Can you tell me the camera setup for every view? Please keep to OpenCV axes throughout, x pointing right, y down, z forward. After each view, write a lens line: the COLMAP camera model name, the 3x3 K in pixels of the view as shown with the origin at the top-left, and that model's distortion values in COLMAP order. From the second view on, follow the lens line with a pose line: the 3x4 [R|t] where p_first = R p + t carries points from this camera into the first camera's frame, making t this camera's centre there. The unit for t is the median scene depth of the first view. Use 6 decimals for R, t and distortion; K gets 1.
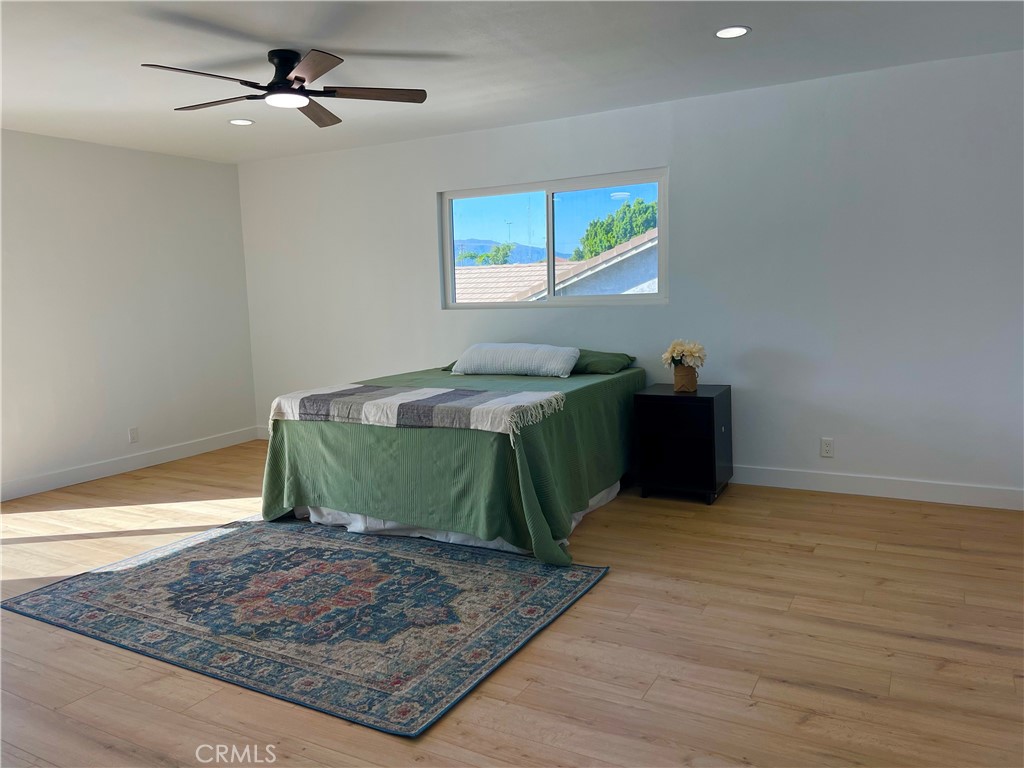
lens RADIAL K [[768.2, 0, 506.3], [0, 768.2, 383.2], [0, 0, 1]] dist [0.043993, -0.052594]
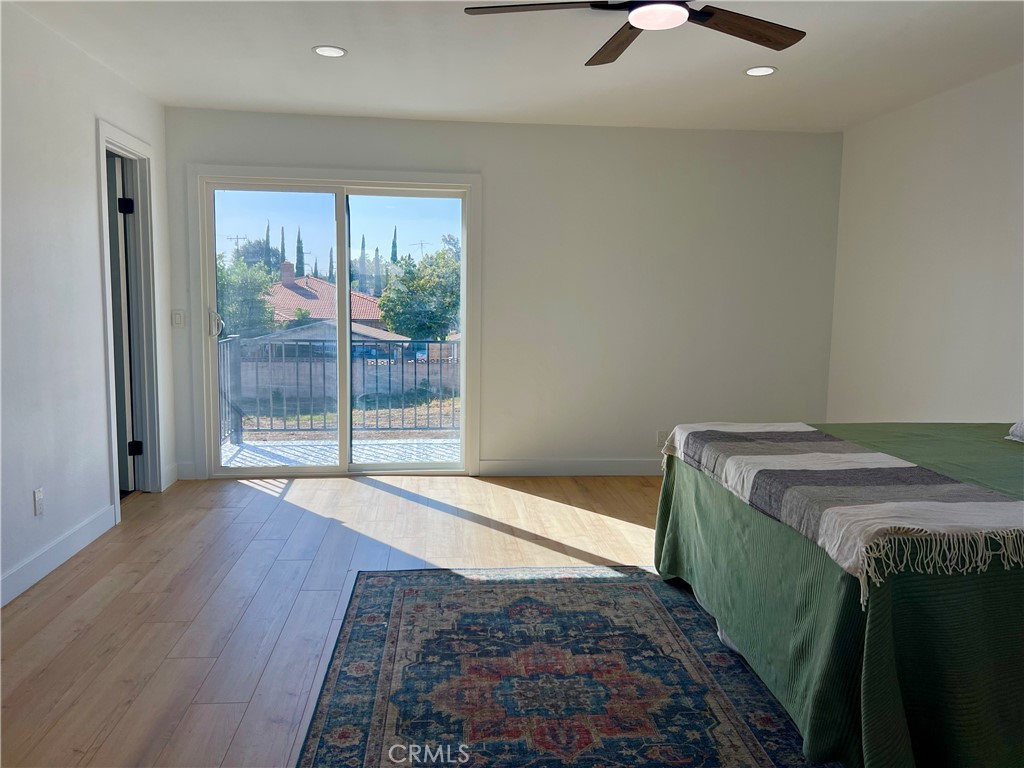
lens RADIAL K [[768.2, 0, 513.0], [0, 768.2, 381.0], [0, 0, 1]] dist [0.043993, -0.052594]
pose [[0.569855, 0.127829, -0.811742, 0.252134], [-0.127467, 0.989621, 0.066356, -0.062099], [0.811799, 0.065657, 0.580234, 0.480954]]
